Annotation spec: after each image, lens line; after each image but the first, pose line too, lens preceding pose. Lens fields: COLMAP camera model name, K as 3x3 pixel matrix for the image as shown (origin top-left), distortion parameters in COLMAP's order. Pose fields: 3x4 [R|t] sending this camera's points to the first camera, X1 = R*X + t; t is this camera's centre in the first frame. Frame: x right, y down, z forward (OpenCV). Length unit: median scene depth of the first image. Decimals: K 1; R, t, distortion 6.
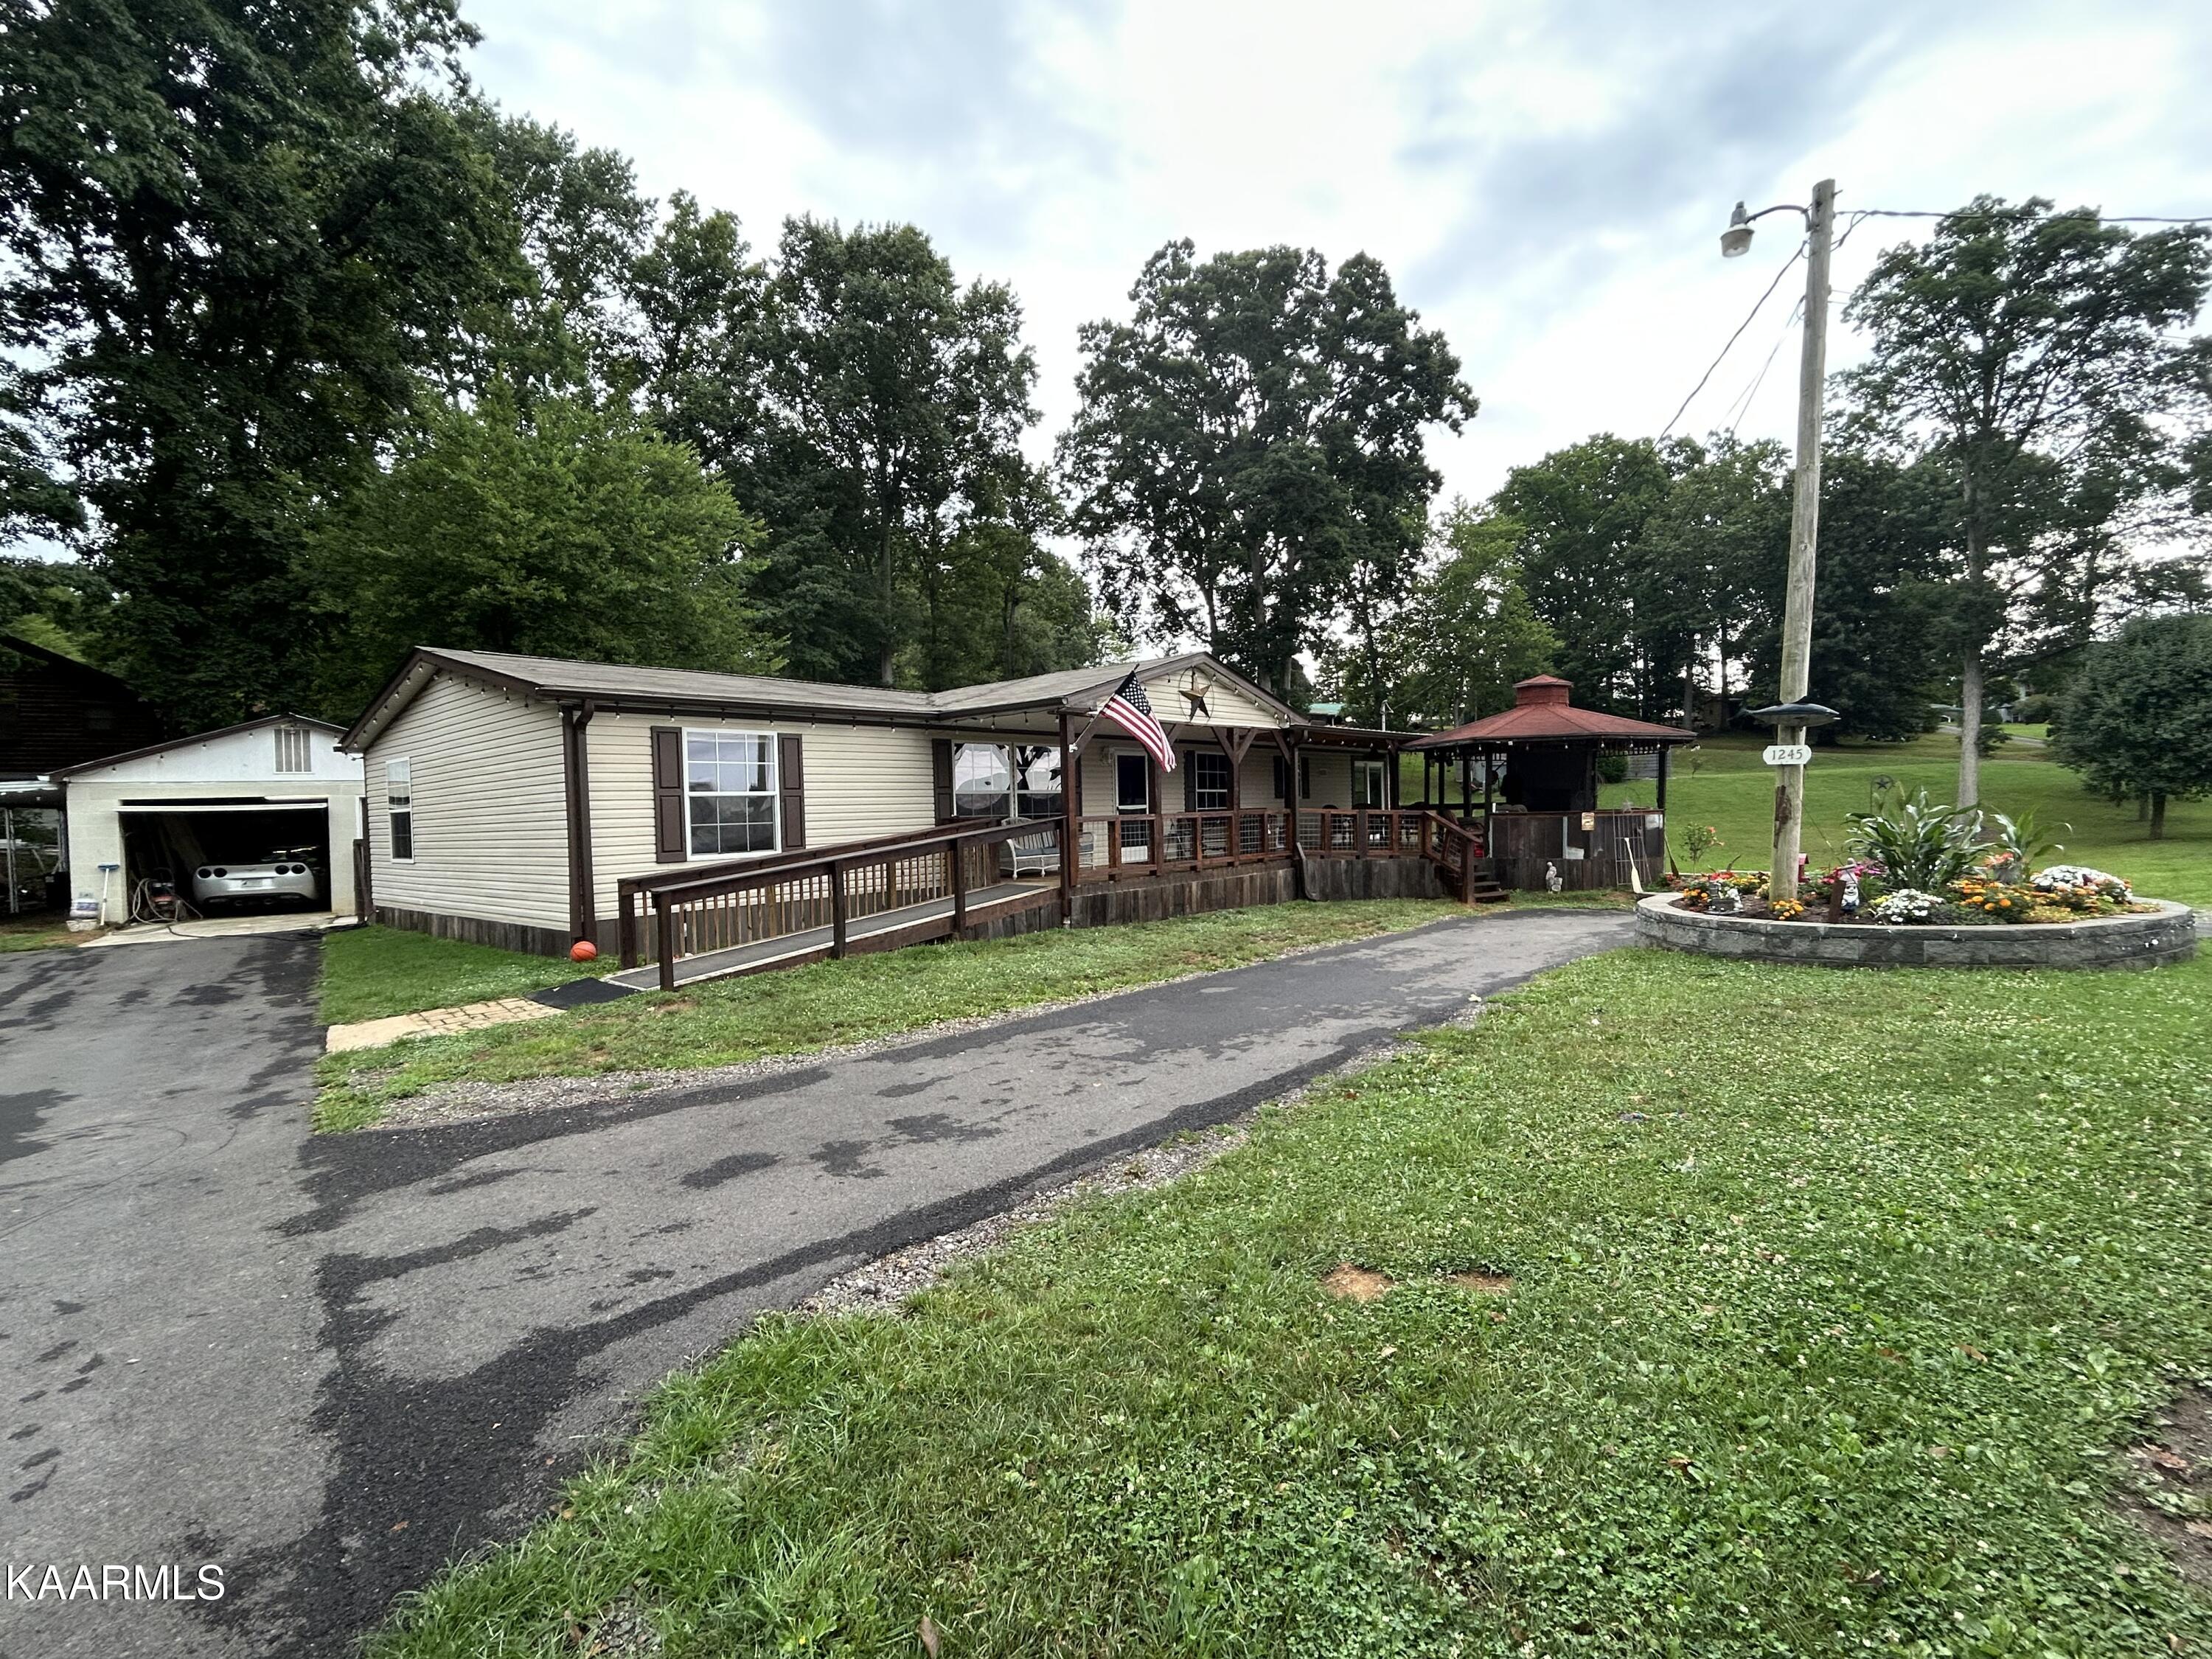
lens RADIAL K [[984.2, 0, 1106.0], [0, 984.2, 829.5], [0, 0, 1]] dist [0.003320, 0.000345]
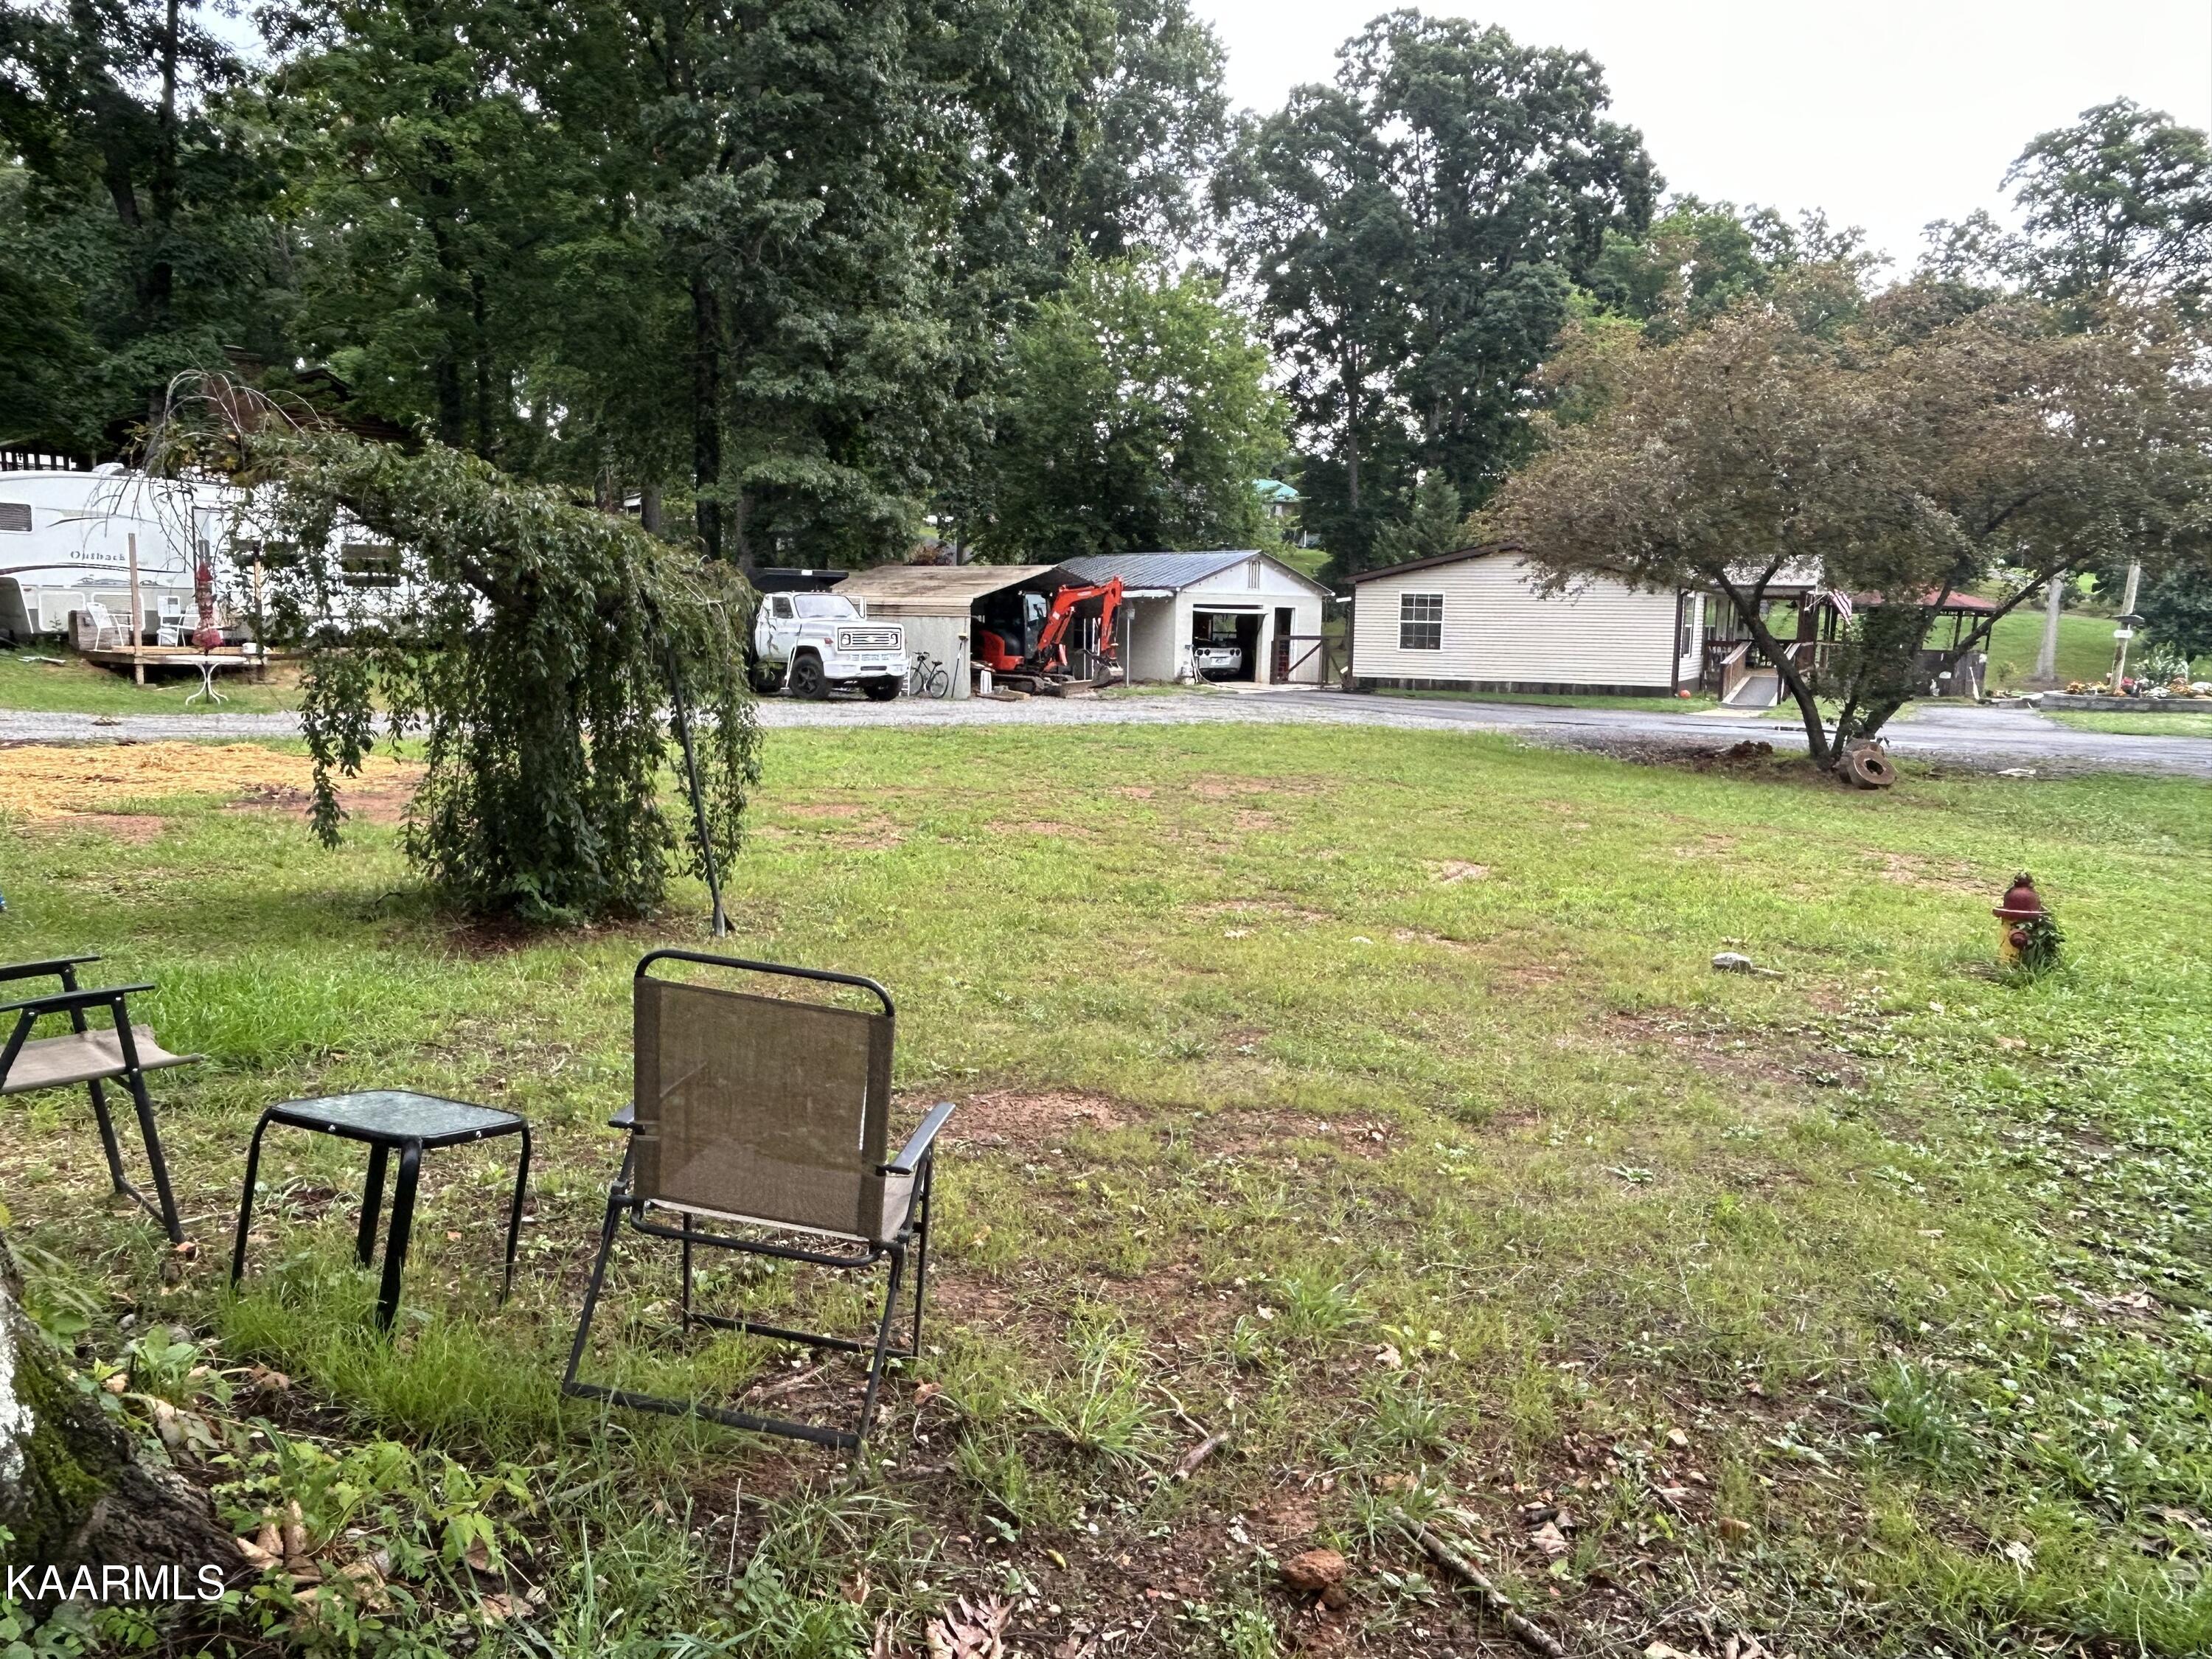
lens RADIAL K [[1589.0, 0, 1106.0], [0, 1589.0, 829.5], [0, 0, 1]] dist [-0.001711, 0.003606]
pose [[0.969709, 0.015770, 0.243754, -0.637407], [-0.043882, 0.992925, 0.110334, 0.019765], [-0.240289, -0.117689, 0.963541, -0.534745]]
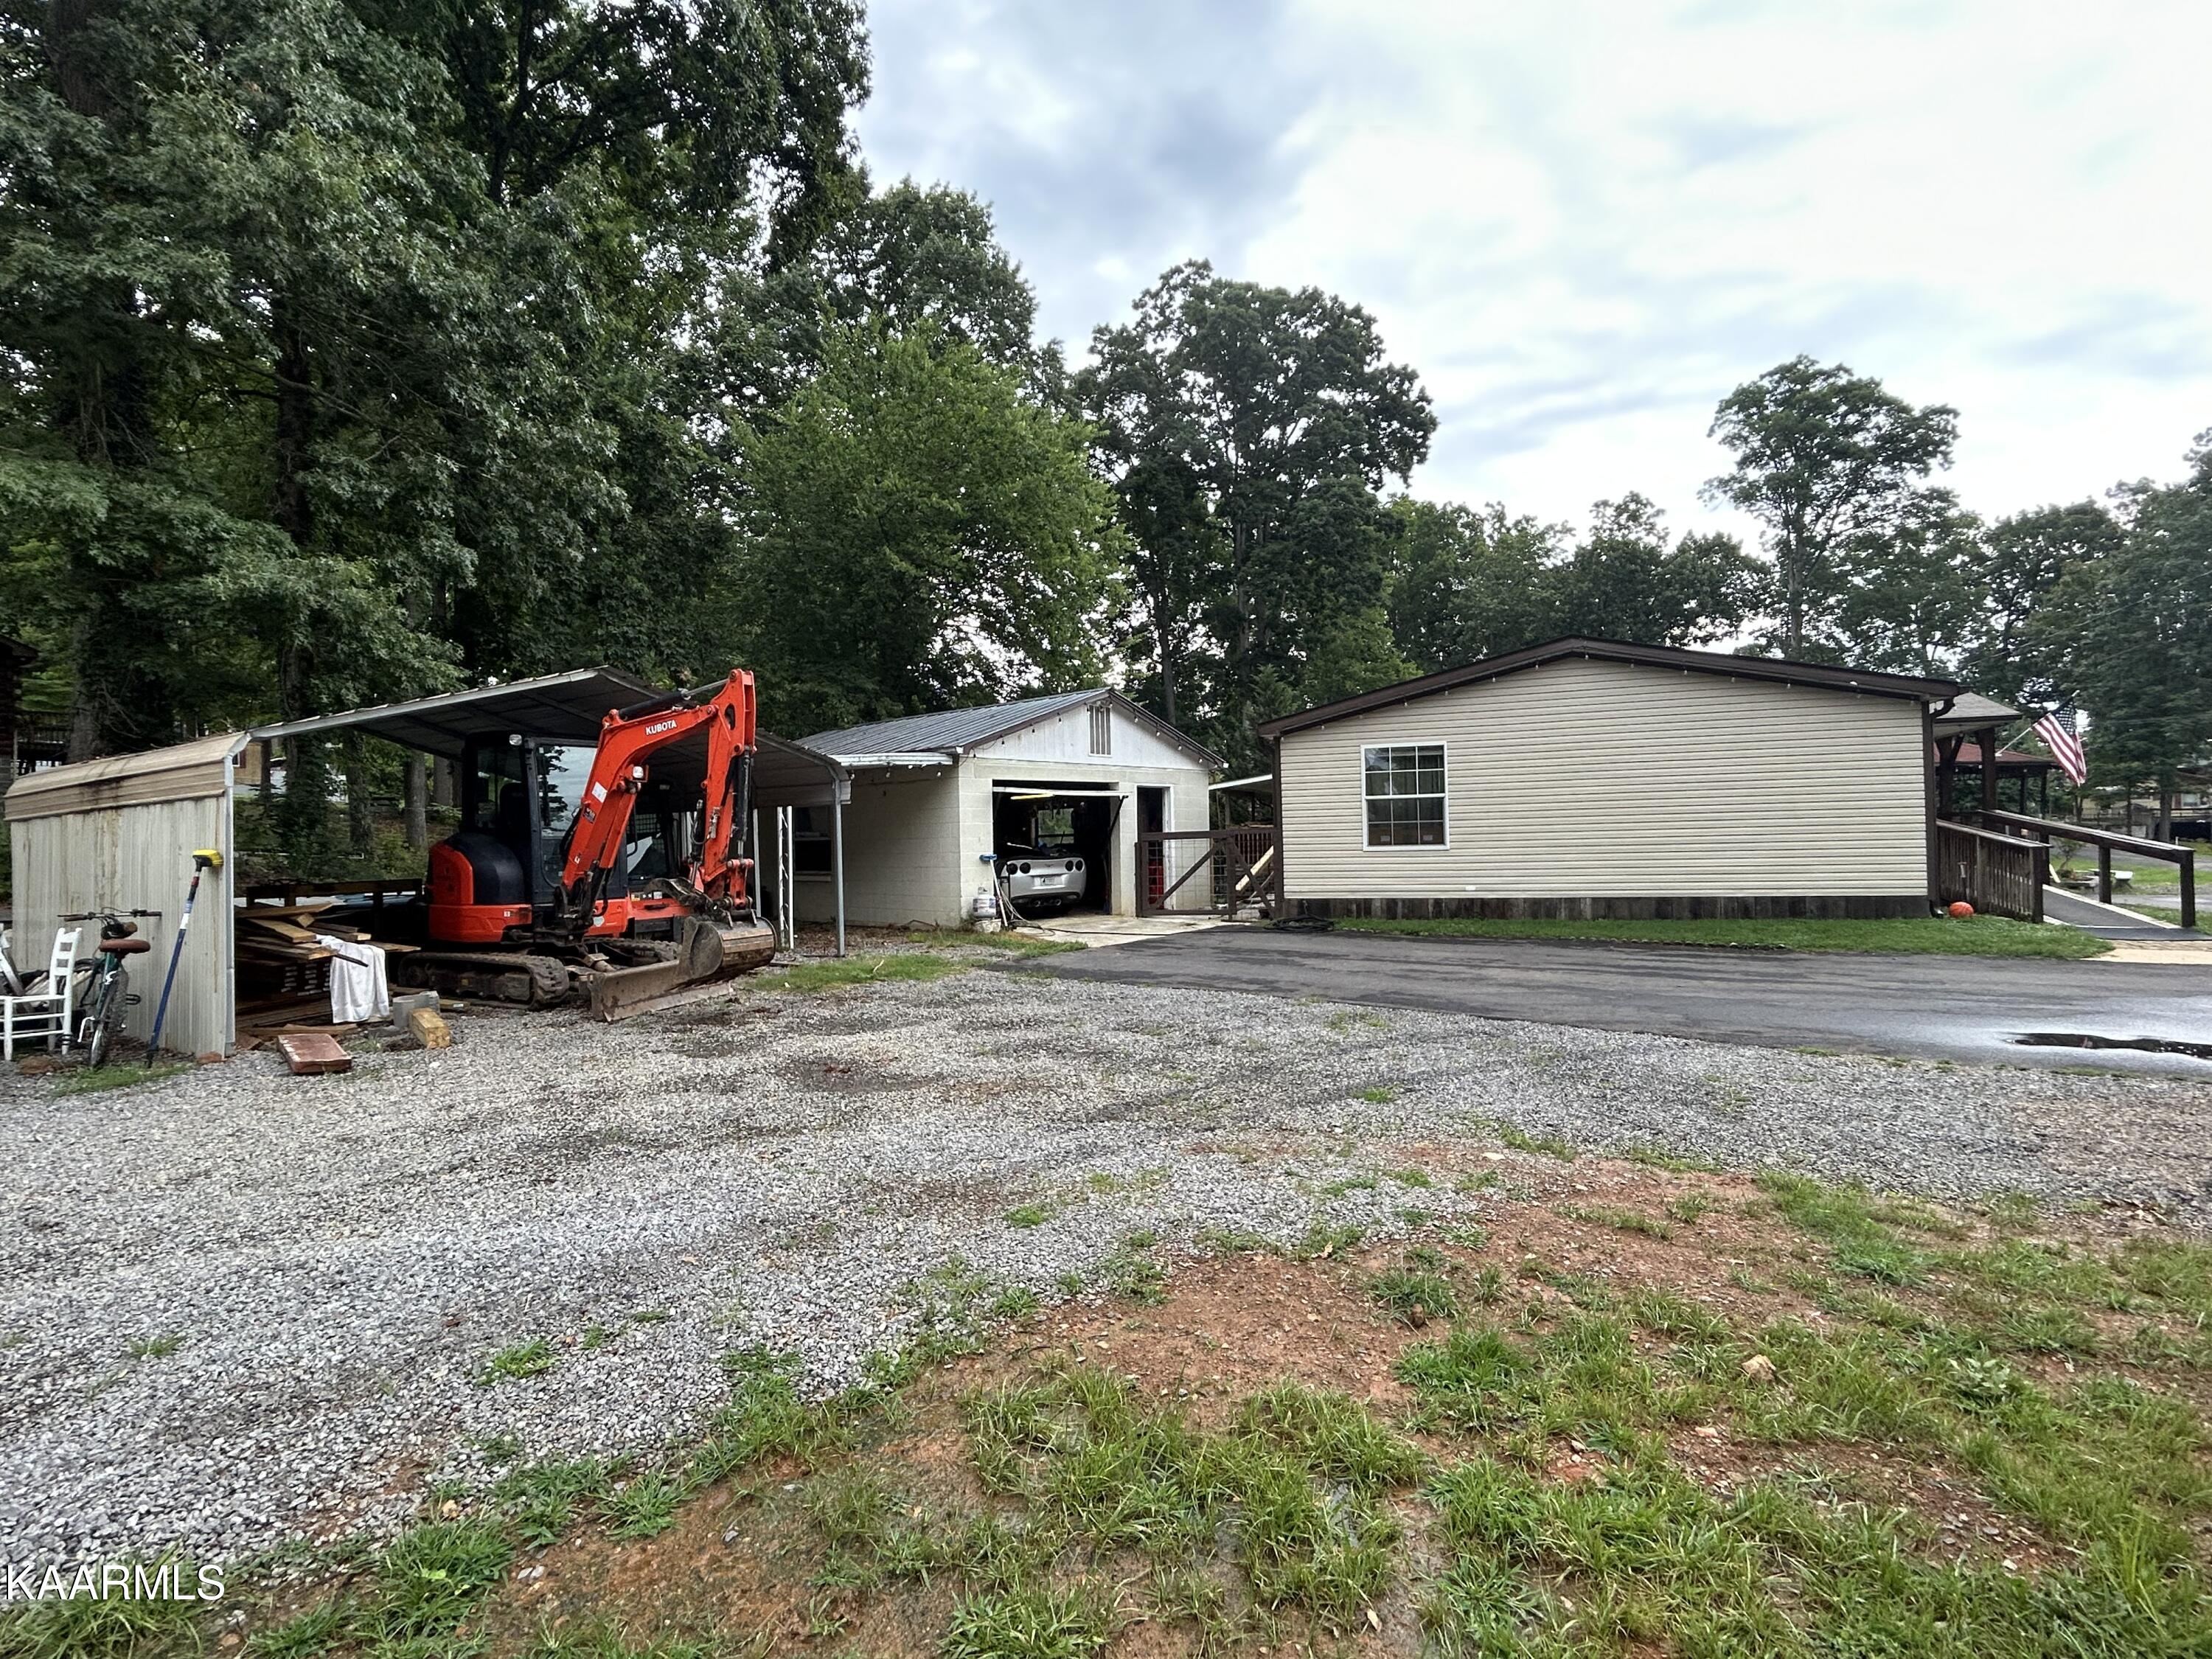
lens RADIAL K [[1078.2, 0, 1106.0], [0, 1078.2, 829.5], [0, 0, 1]] dist [0.000283, 0.001721]
pose [[0.936486, 0.011054, 0.350532, -0.448281], [0.000926, 0.999422, -0.033992, 0.016199], [-0.350705, 0.032158, 0.935934, 0.035872]]
